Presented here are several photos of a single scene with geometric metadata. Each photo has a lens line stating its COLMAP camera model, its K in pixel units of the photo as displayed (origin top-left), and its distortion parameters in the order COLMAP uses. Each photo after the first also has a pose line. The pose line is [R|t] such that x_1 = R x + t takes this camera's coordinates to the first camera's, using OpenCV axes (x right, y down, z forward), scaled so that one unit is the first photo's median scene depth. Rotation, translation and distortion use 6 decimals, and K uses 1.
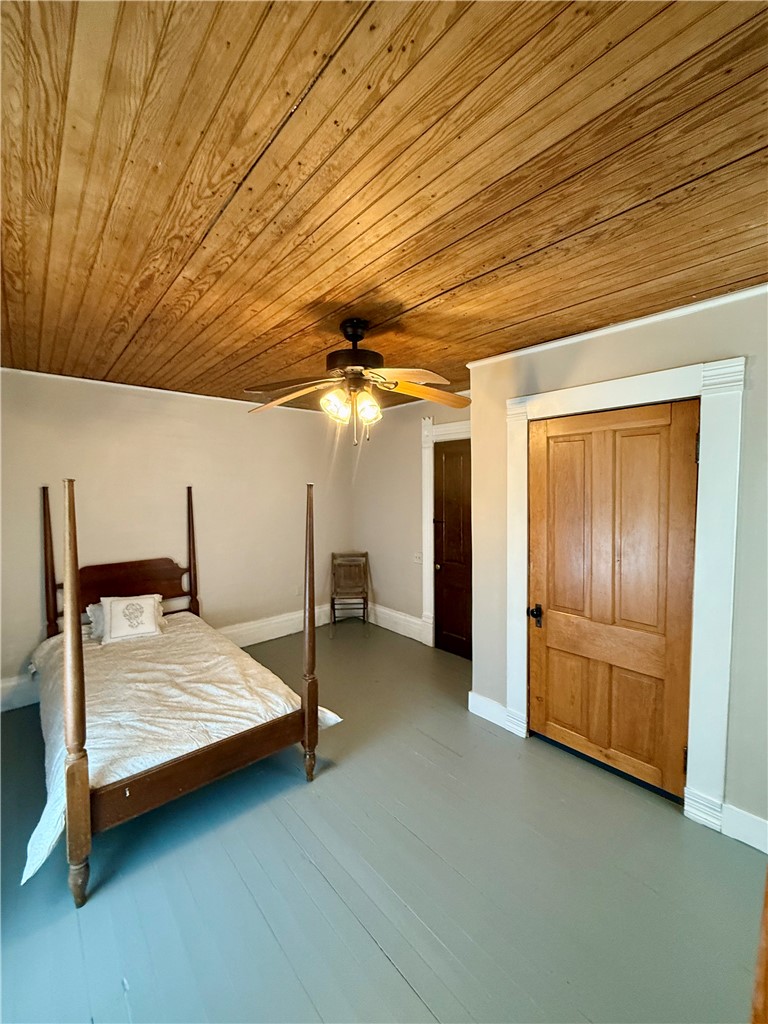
lens RADIAL K [[407.7, 0, 385.6], [0, 407.7, 506.2], [0, 0, 1]] dist [-0.002518, -0.000450]
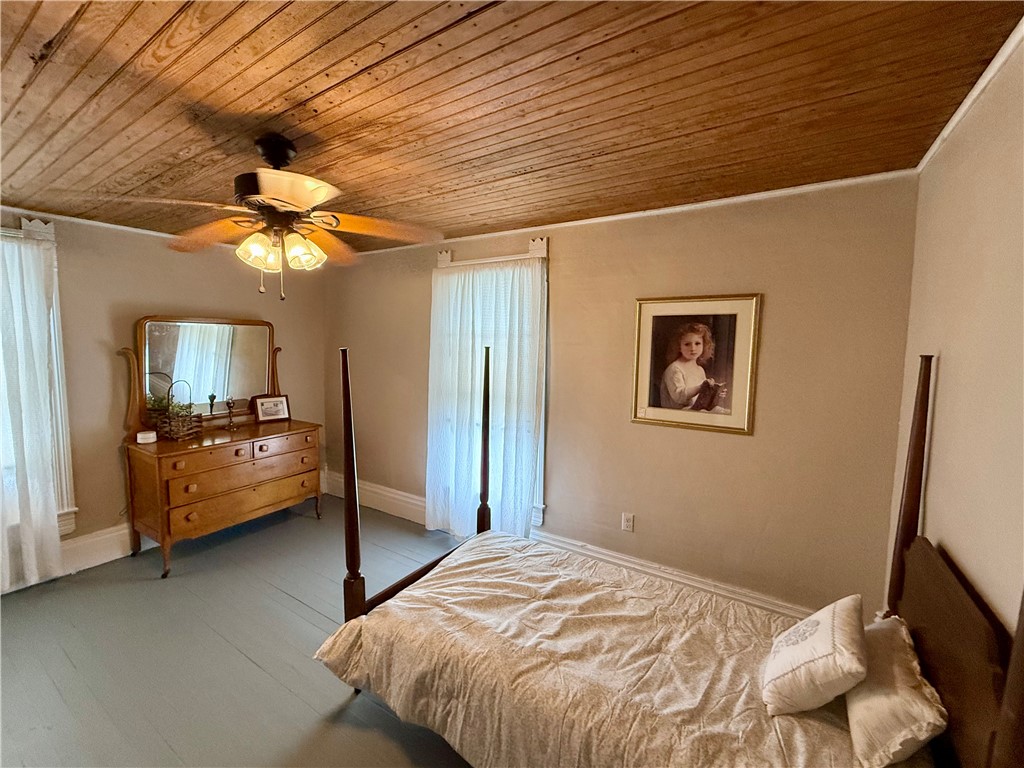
lens RADIAL K [[430.6, 0, 509.3], [0, 430.6, 382.2], [0, 0, 1]] dist [-0.002533, -0.000207]
pose [[-0.964612, 0.021788, -0.262770, -0.260991], [-0.013240, 0.991320, 0.130800, -0.101538], [0.263339, 0.129650, -0.955951, 1.791181]]
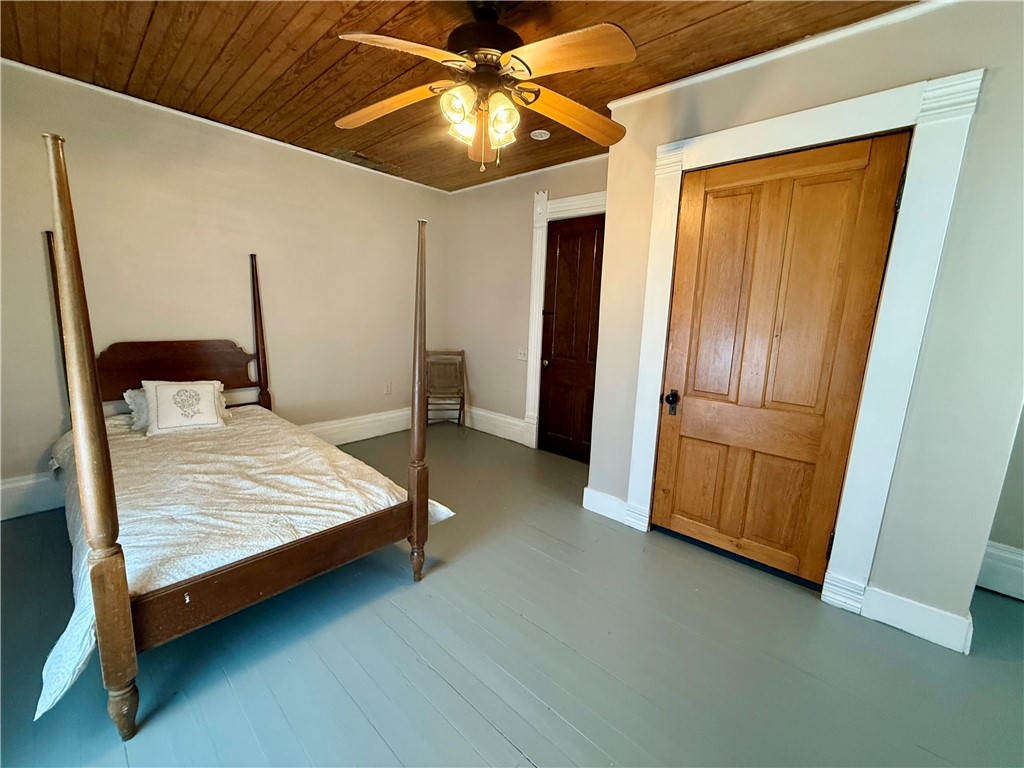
lens RADIAL K [[407.7, 0, 508.4], [0, 407.7, 382.4], [0, 0, 1]] dist [-0.002518, -0.000450]
pose [[0.993251, 0.021848, 0.113912, -0.097312], [-0.036211, 0.991421, 0.125588, 0.134904], [-0.110191, -0.128866, 0.985521, 0.171705]]
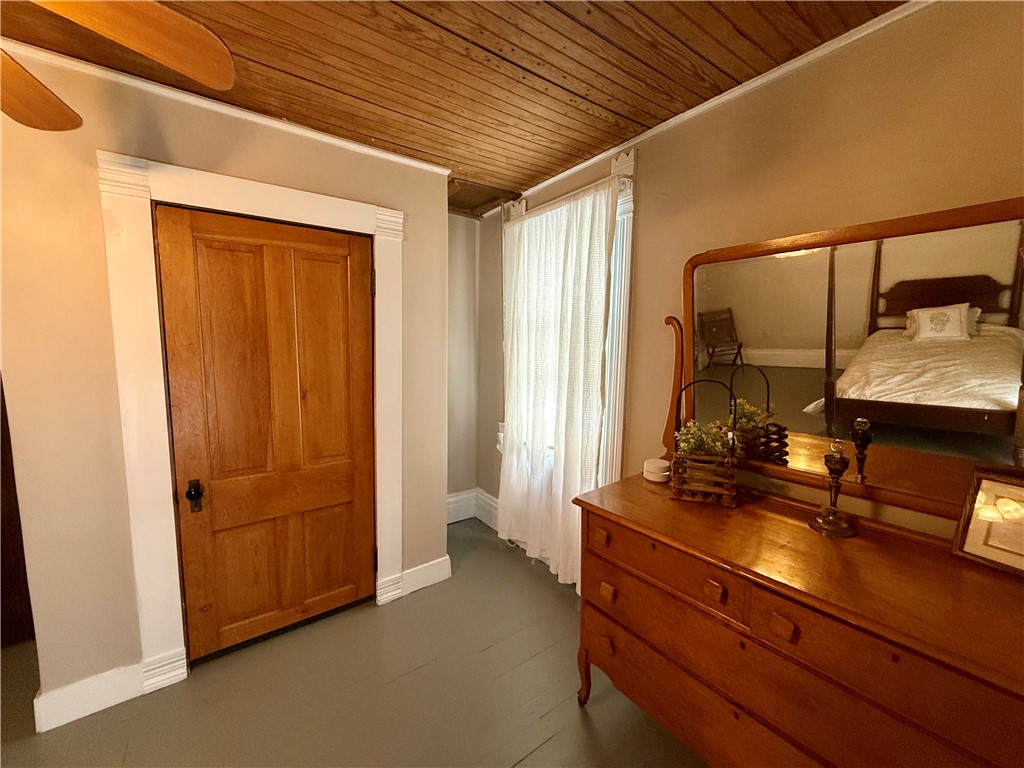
lens RADIAL K [[407.7, 0, 508.4], [0, 407.7, 382.4], [0, 0, 1]] dist [-0.002518, -0.000450]
pose [[0.100976, -0.097733, 0.990077, -0.260518], [0.029767, 0.995014, 0.095185, 0.026253], [-0.994443, 0.019860, 0.103382, 0.420218]]
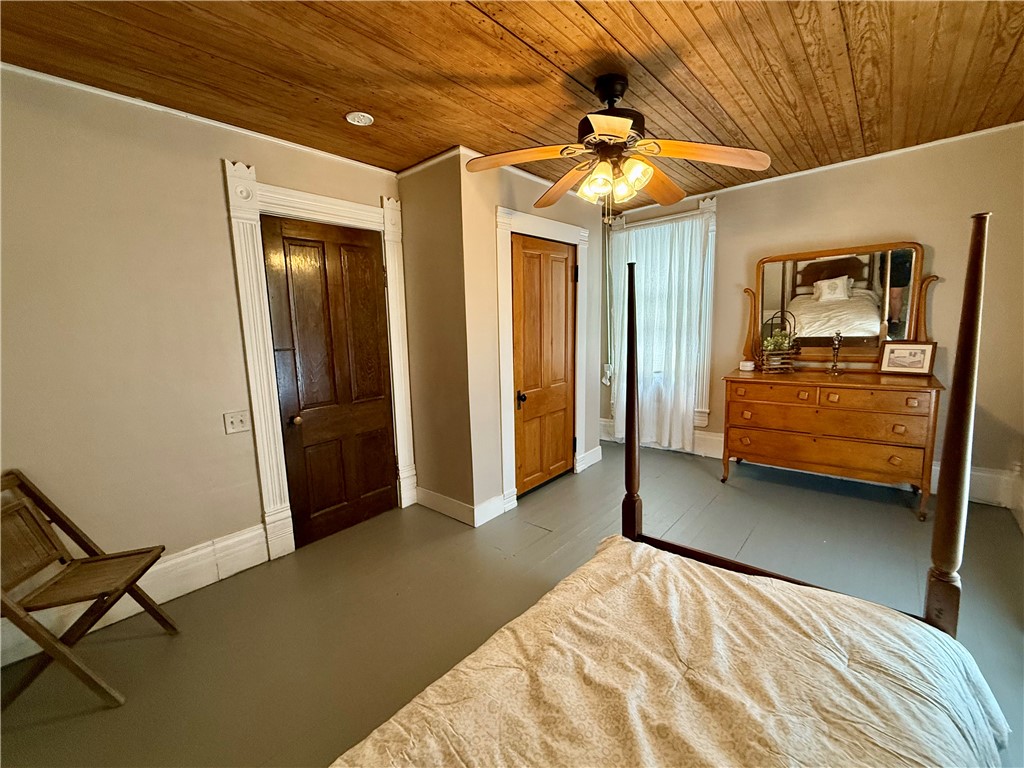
lens RADIAL K [[430.6, 0, 509.3], [0, 430.6, 382.2], [0, 0, 1]] dist [-0.002533, -0.000207]
pose [[-0.121287, -0.131425, 0.983879, -0.948601], [0.077005, 0.986963, 0.141330, 0.034544], [-0.989626, 0.092905, -0.109585, 1.254986]]
